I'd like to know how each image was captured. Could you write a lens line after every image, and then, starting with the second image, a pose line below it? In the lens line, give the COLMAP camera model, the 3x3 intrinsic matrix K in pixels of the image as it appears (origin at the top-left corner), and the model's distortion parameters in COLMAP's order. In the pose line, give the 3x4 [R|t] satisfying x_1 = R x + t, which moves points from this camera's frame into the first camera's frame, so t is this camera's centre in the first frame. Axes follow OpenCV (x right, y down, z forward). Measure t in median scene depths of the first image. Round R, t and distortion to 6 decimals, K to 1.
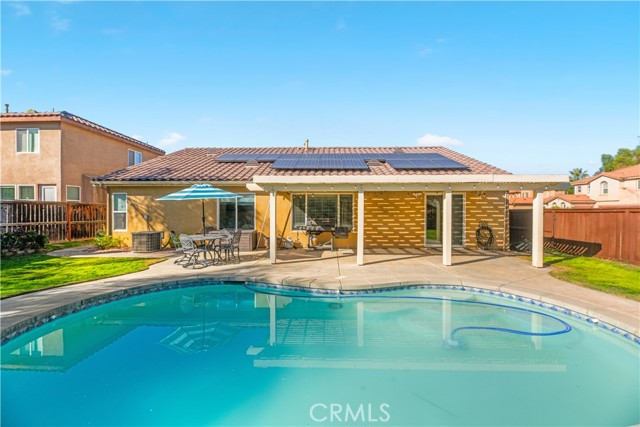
lens RADIAL K [[254.8, 0, 319.9], [0, 254.8, 213.7], [0, 0, 1]] dist [-0.005107, -0.001025]
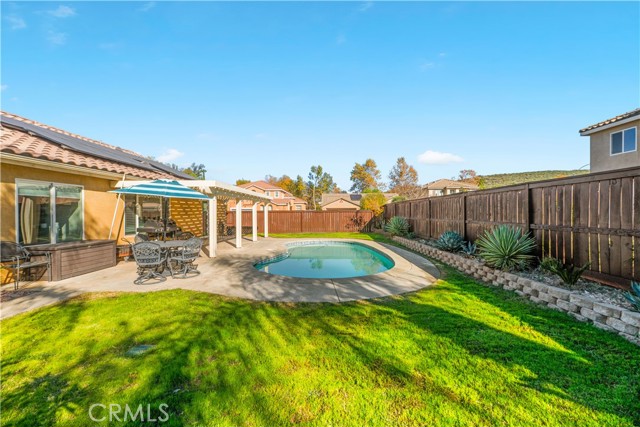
lens RADIAL K [[254.8, 0, 318.2], [0, 254.8, 213.6], [0, 0, 1]] dist [-0.005107, -0.001025]
pose [[0.014184, -0.006095, 0.999881, -0.923620], [0.015529, 0.999862, 0.005874, -0.003155], [-0.999779, 0.015444, 0.014277, 0.367980]]
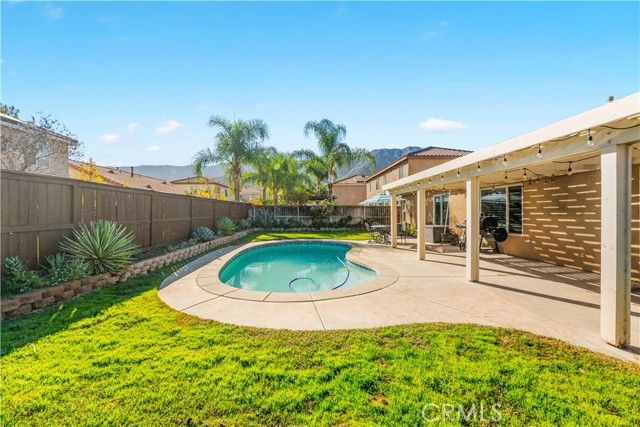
lens RADIAL K [[254.8, 0, 321.2], [0, 254.8, 216.2], [0, 0, 1]] dist [-0.005107, -0.001025]
pose [[0.071897, 0.010457, -0.997357, 0.837405], [-0.004691, 0.999938, 0.010145, 0.011150], [0.997401, 0.003950, 0.071942, 0.363000]]
